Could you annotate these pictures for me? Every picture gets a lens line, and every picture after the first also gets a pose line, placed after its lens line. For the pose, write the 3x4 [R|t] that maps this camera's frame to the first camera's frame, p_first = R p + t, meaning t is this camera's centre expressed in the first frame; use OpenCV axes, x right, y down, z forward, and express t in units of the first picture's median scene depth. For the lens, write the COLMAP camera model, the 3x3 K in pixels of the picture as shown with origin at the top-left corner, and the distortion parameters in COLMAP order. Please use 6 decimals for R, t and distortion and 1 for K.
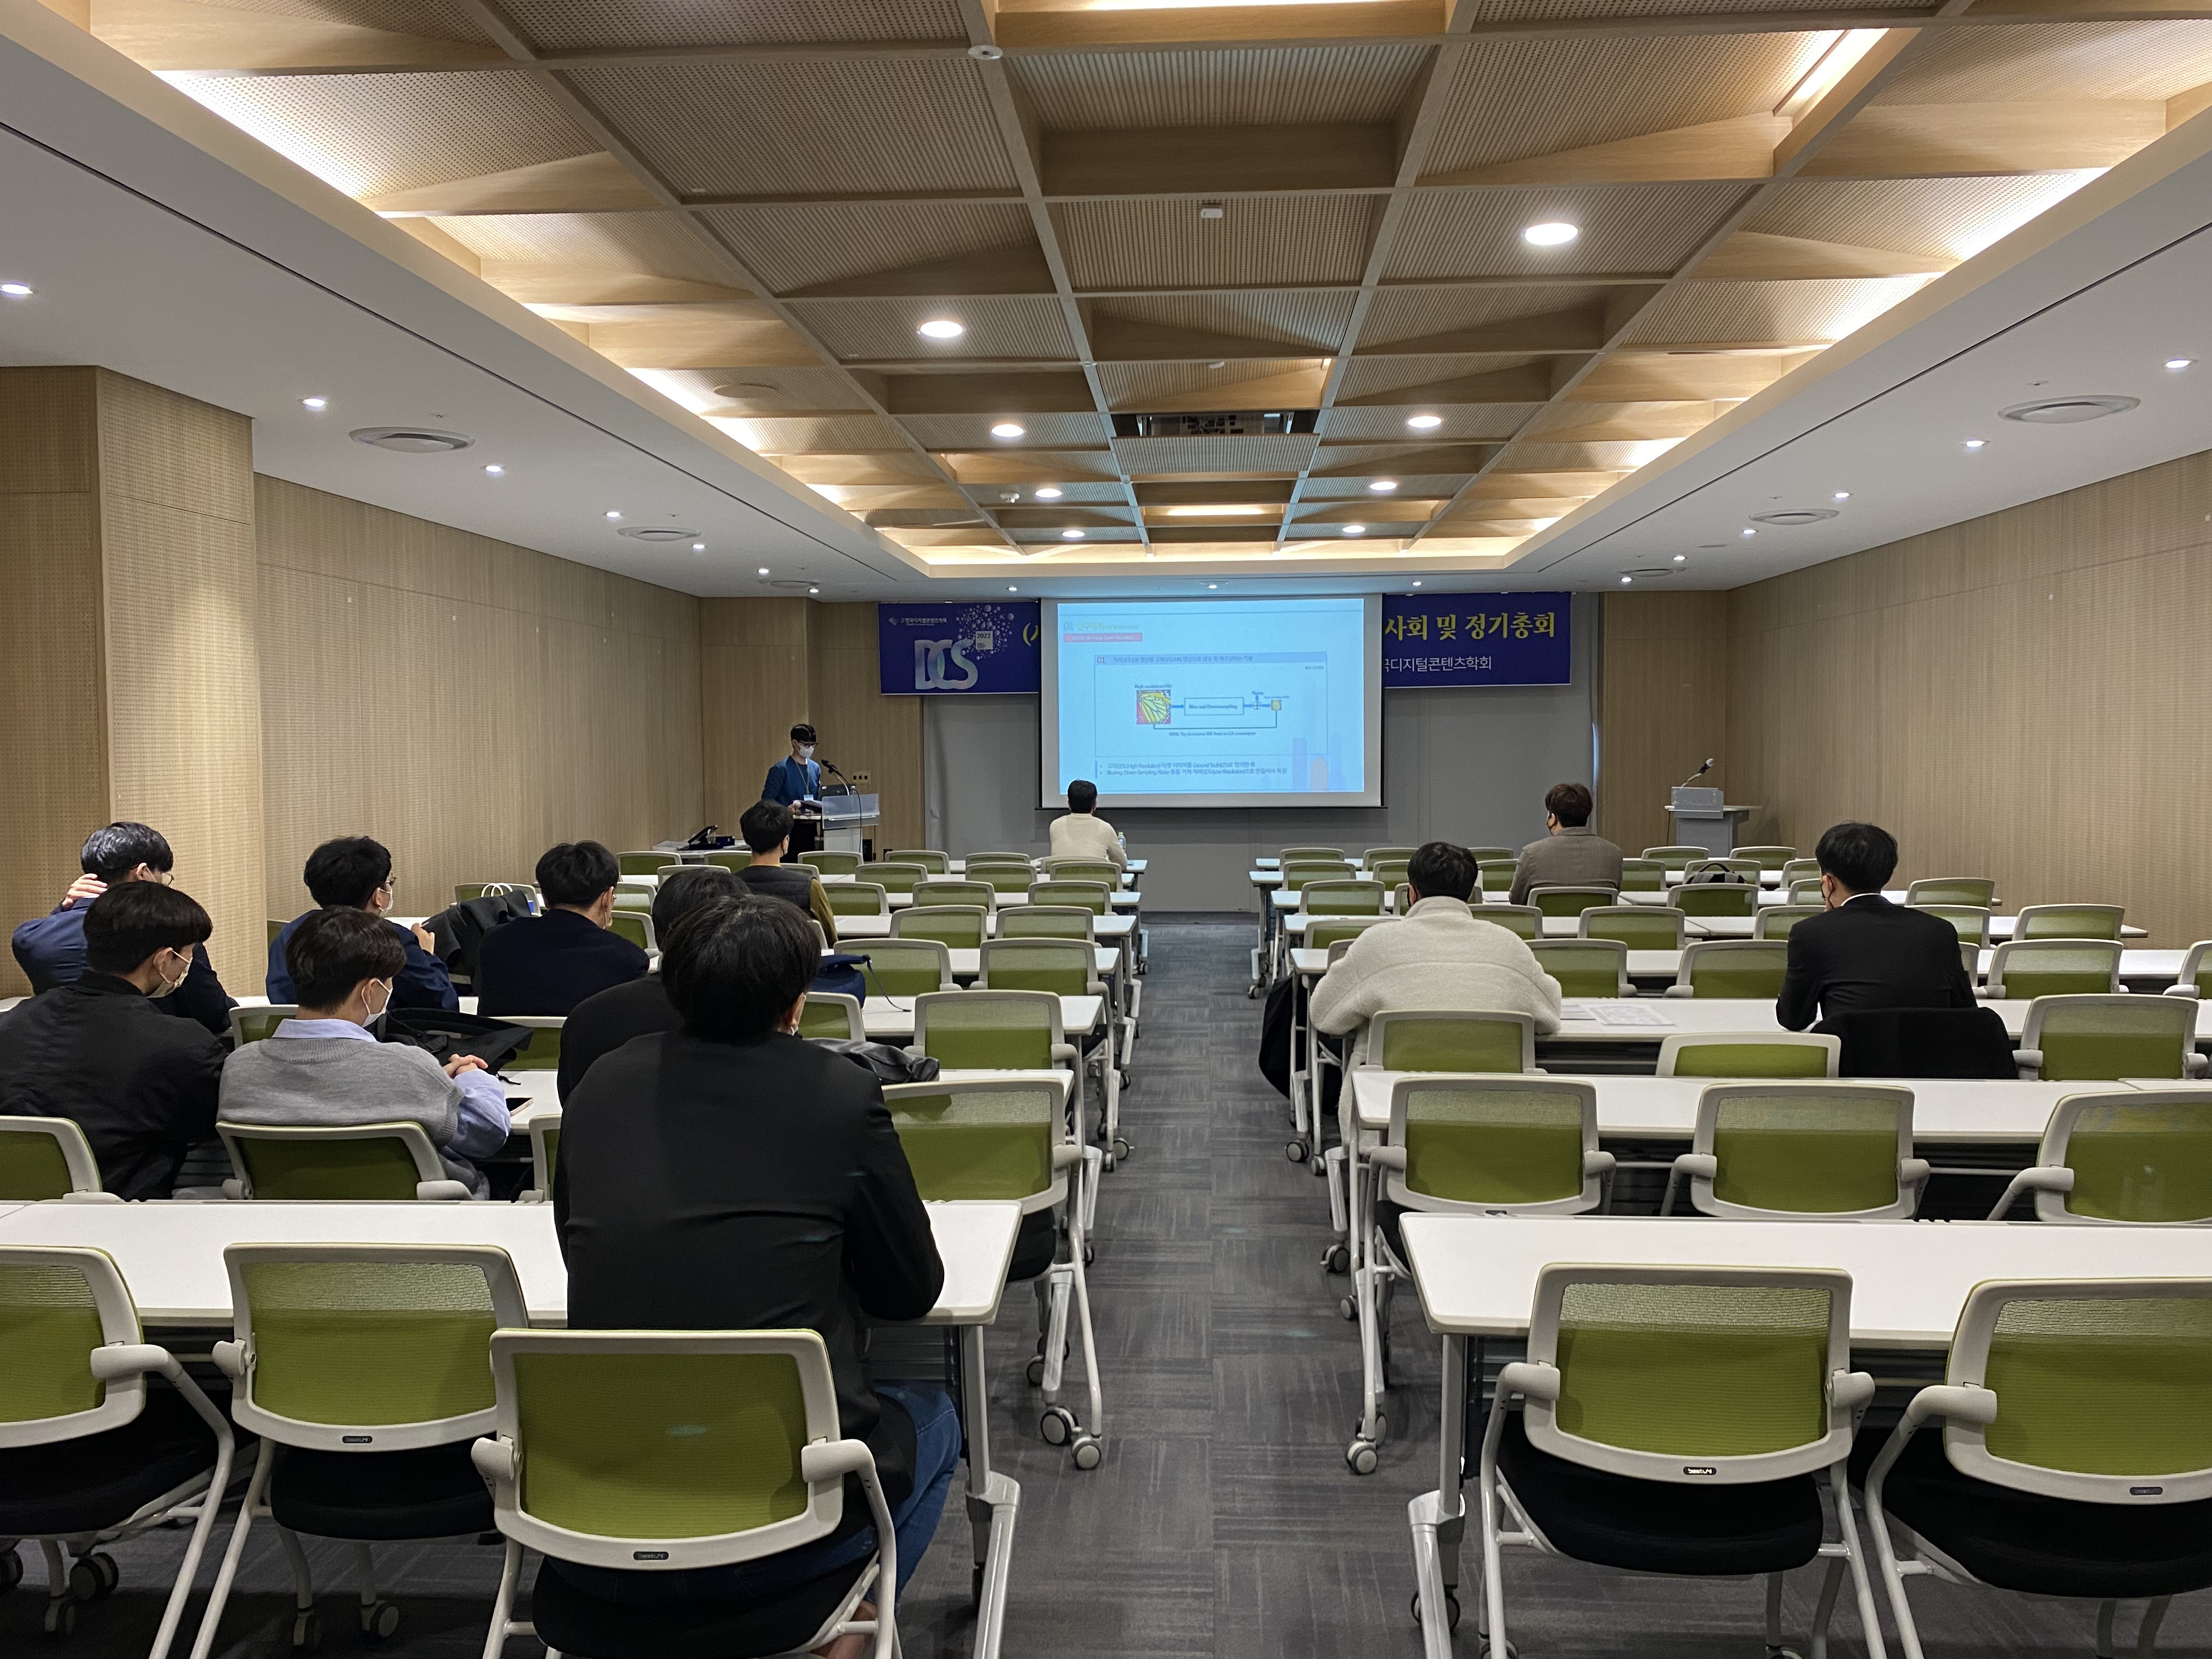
lens RADIAL K [[1664.9, 0, 1113.0], [0, 1664.9, 842.1], [0, 0, 1]] dist [0.007978, -0.014645]
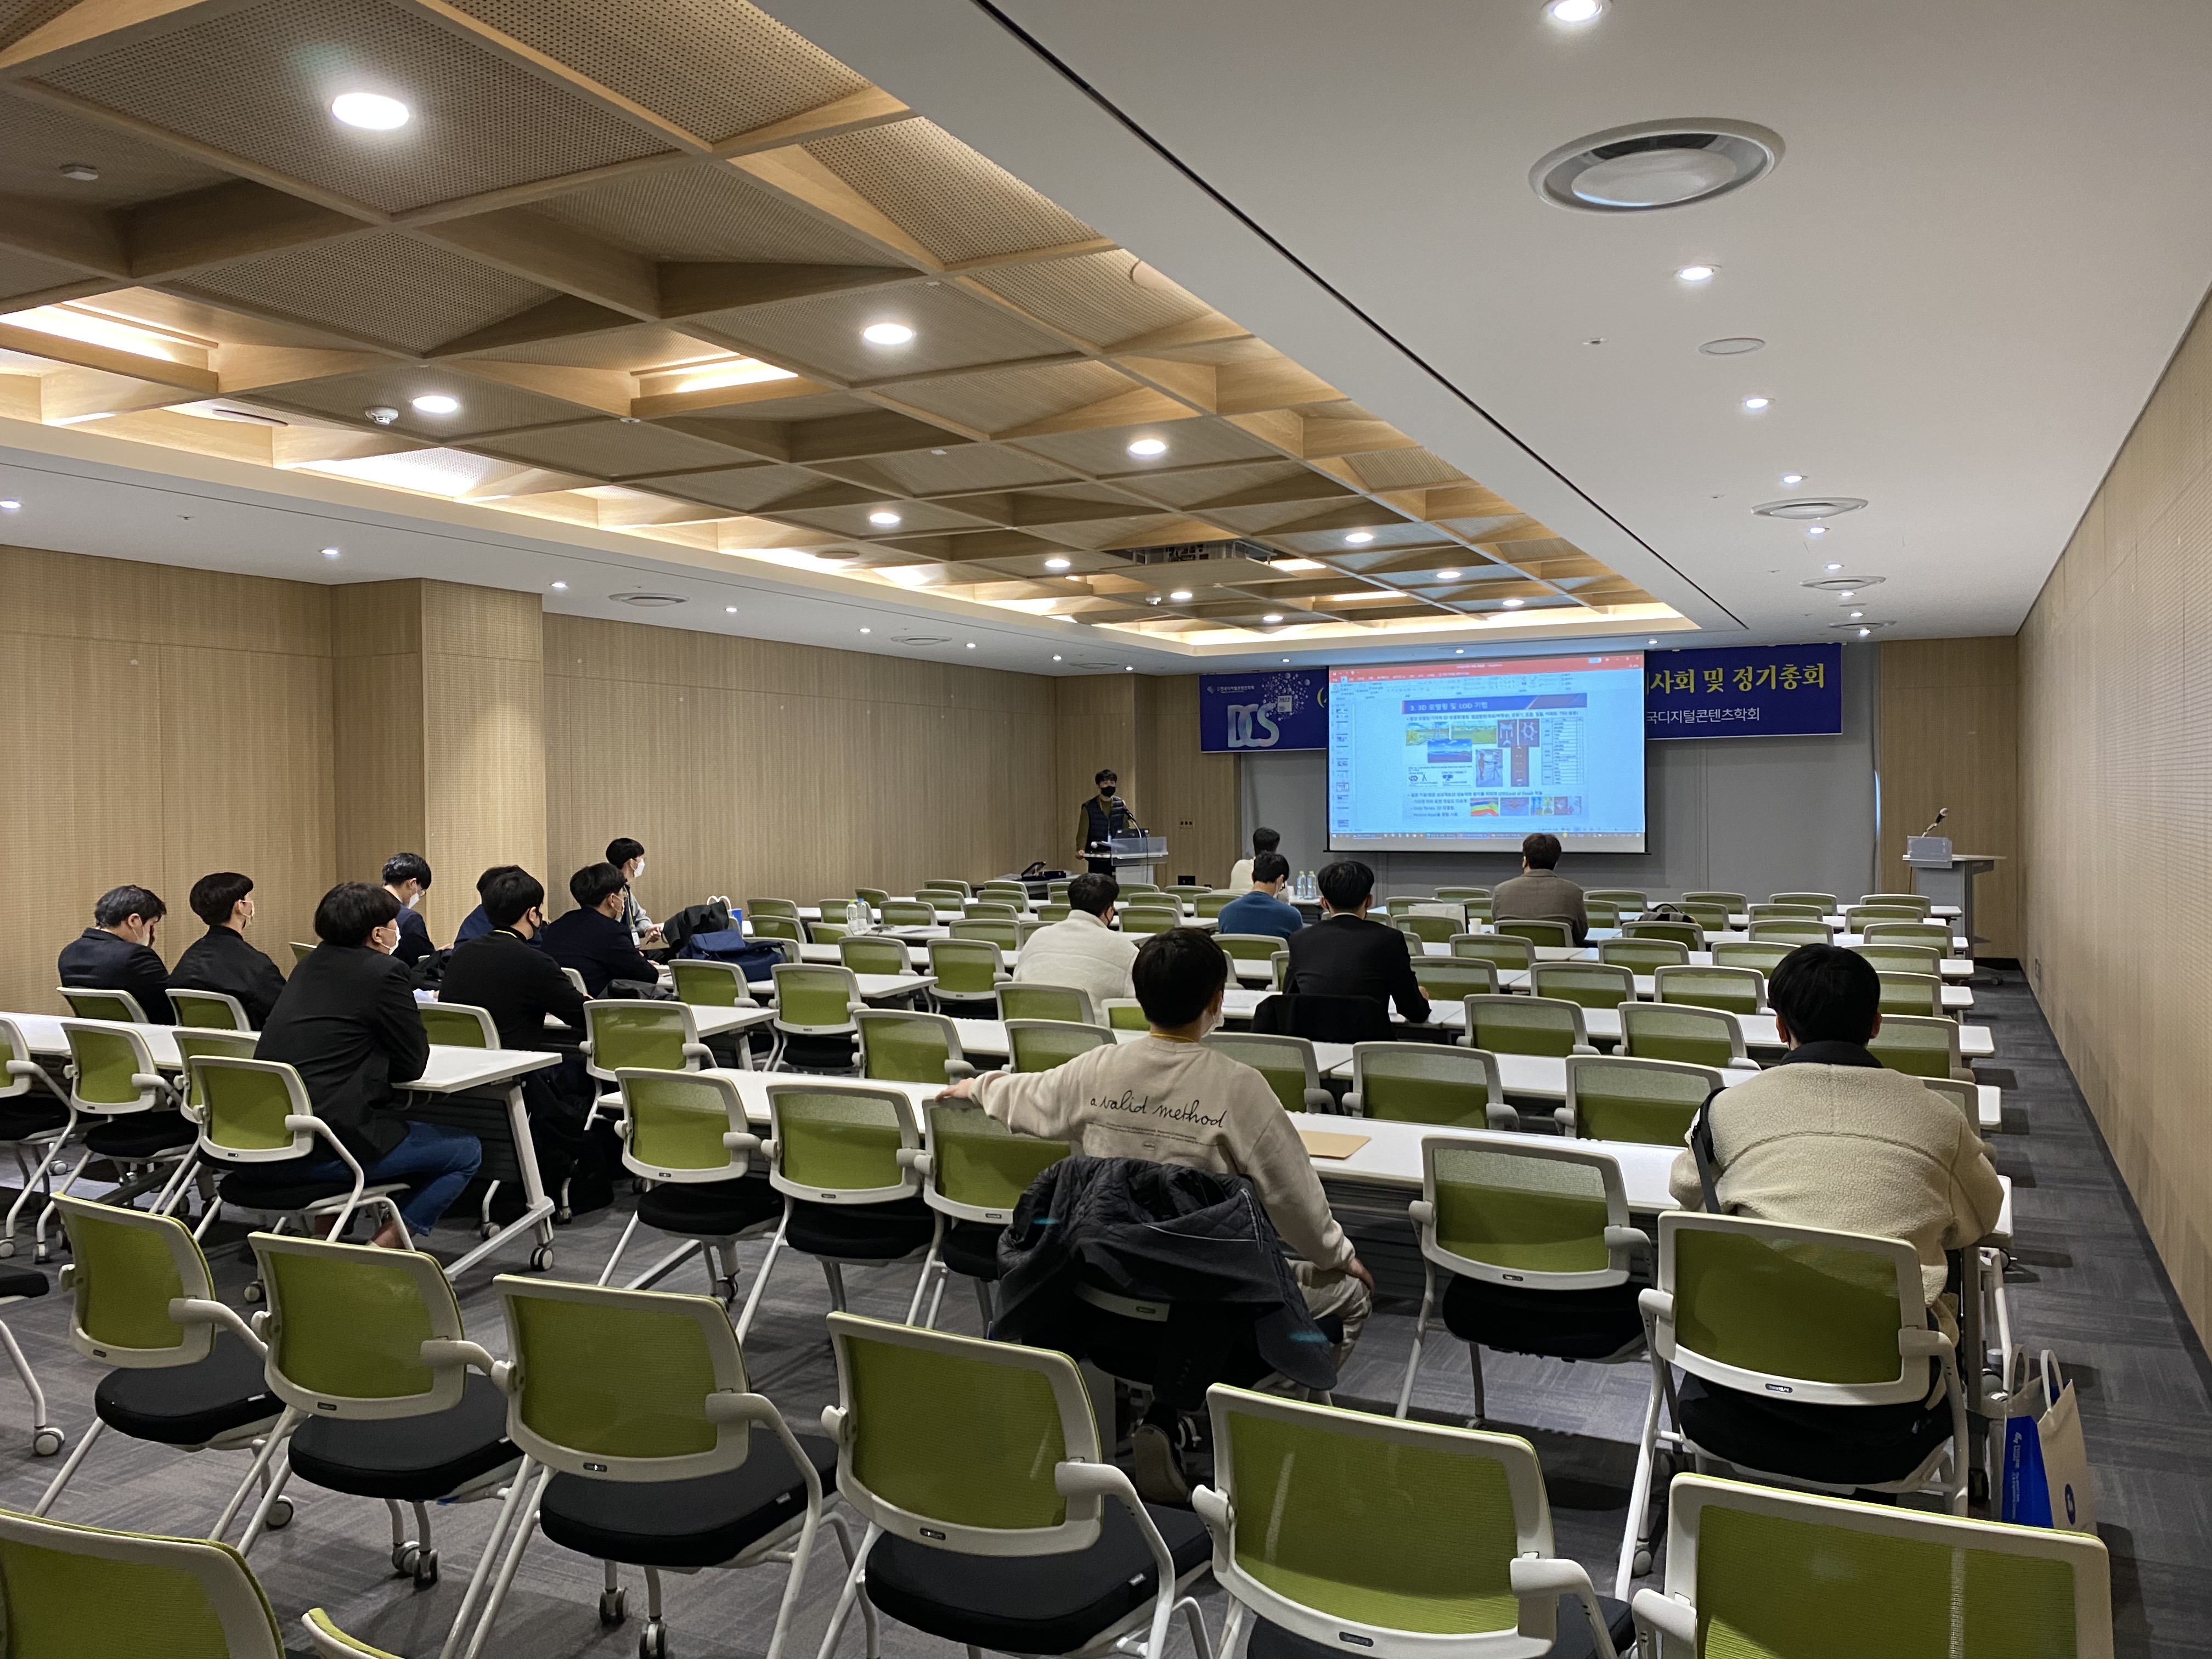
lens RADIAL K [[1664.9, 0, 1096.3], [0, 1664.9, 819.3], [0, 0, 1]] dist [0.007978, -0.014645]
pose [[0.923187, 0.003057, -0.384338, 0.269834], [-0.018288, 0.999185, -0.035981, 0.001911], [0.383915, 0.040246, 0.922491, -0.113108]]
